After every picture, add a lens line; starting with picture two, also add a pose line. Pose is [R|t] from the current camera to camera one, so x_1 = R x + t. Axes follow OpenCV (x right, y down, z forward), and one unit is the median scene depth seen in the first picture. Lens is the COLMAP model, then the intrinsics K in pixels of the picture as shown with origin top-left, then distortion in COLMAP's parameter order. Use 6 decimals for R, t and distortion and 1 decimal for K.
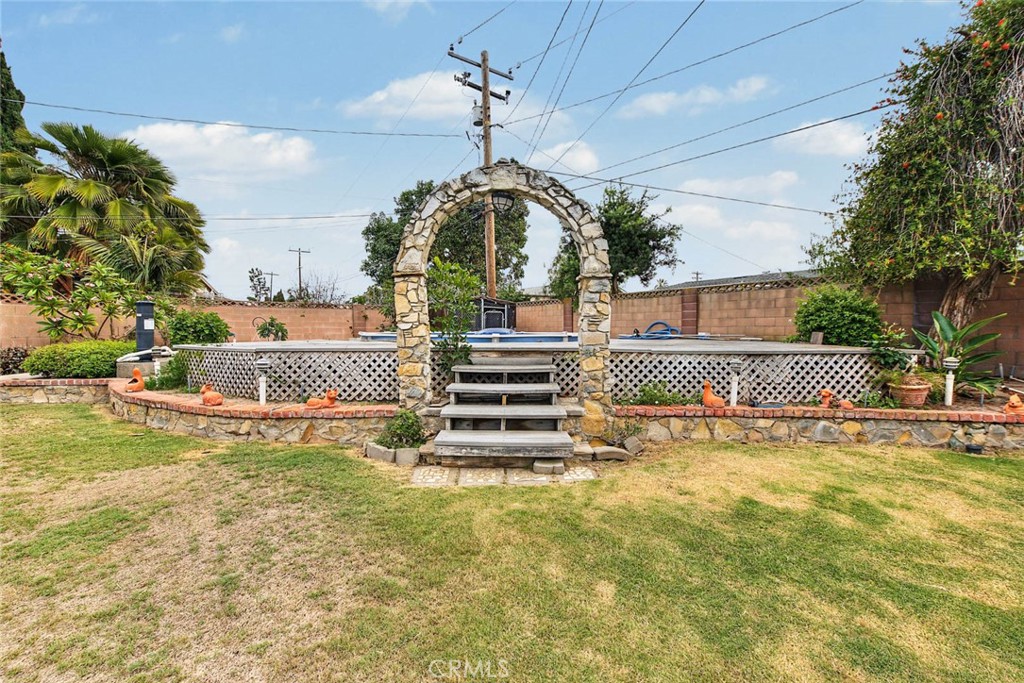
lens RADIAL K [[407.6, 0, 512.0], [0, 407.6, 341.5], [0, 0, 1]] dist [-0.003967, -0.000384]
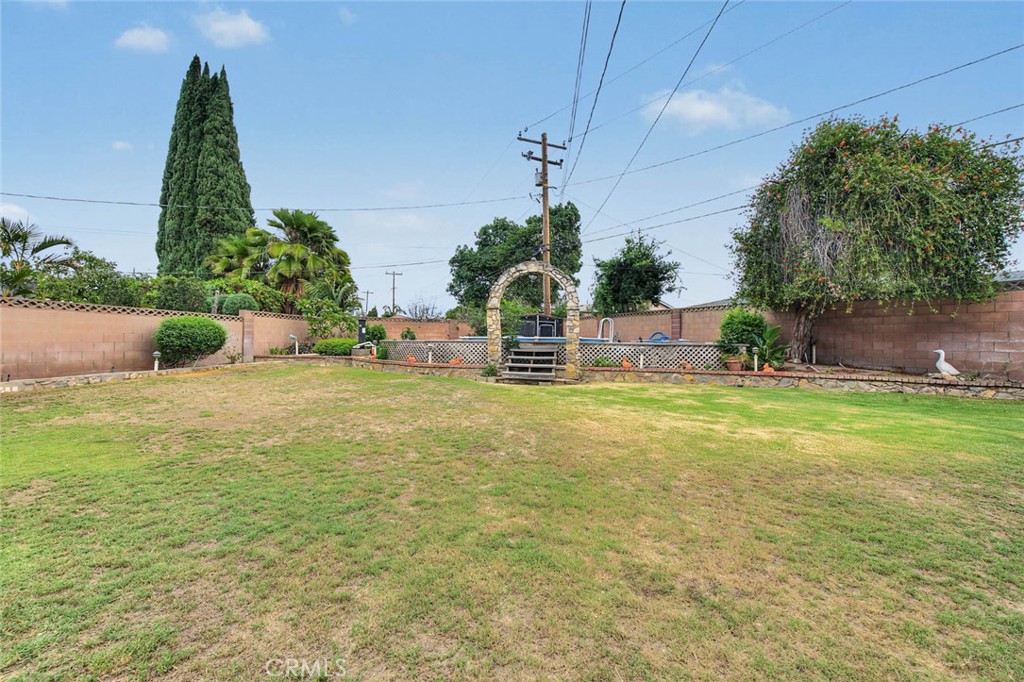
lens RADIAL K [[409.8, 0, 504.5], [0, 409.8, 353.3], [0, 0, 1]] dist [-0.001203, -0.000099]
pose [[0.981585, 0.014726, -0.190459, 0.109690], [-0.015901, 0.999863, -0.004639, 0.042882], [0.190365, 0.007582, 0.981684, -0.533634]]
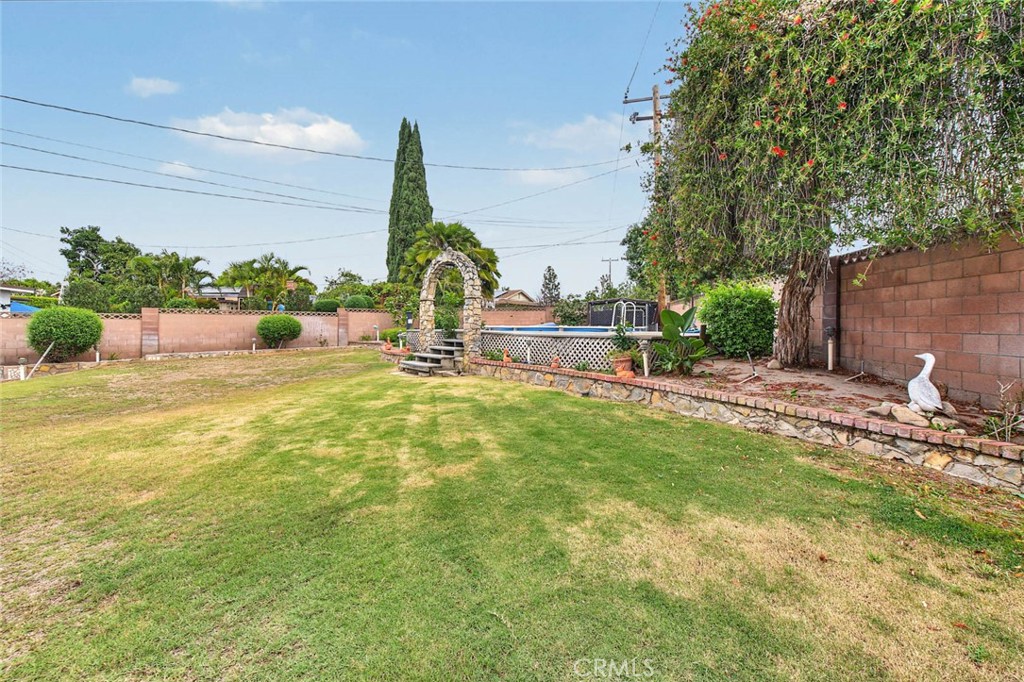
lens RADIAL K [[407.6, 0, 512.0], [0, 407.6, 341.0], [0, 0, 1]] dist [-0.003967, -0.000384]
pose [[0.680517, 0.029073, -0.732155, 0.783396], [-0.026495, 0.999535, 0.015064, 0.013164], [0.732253, 0.009147, 0.680971, -0.119255]]
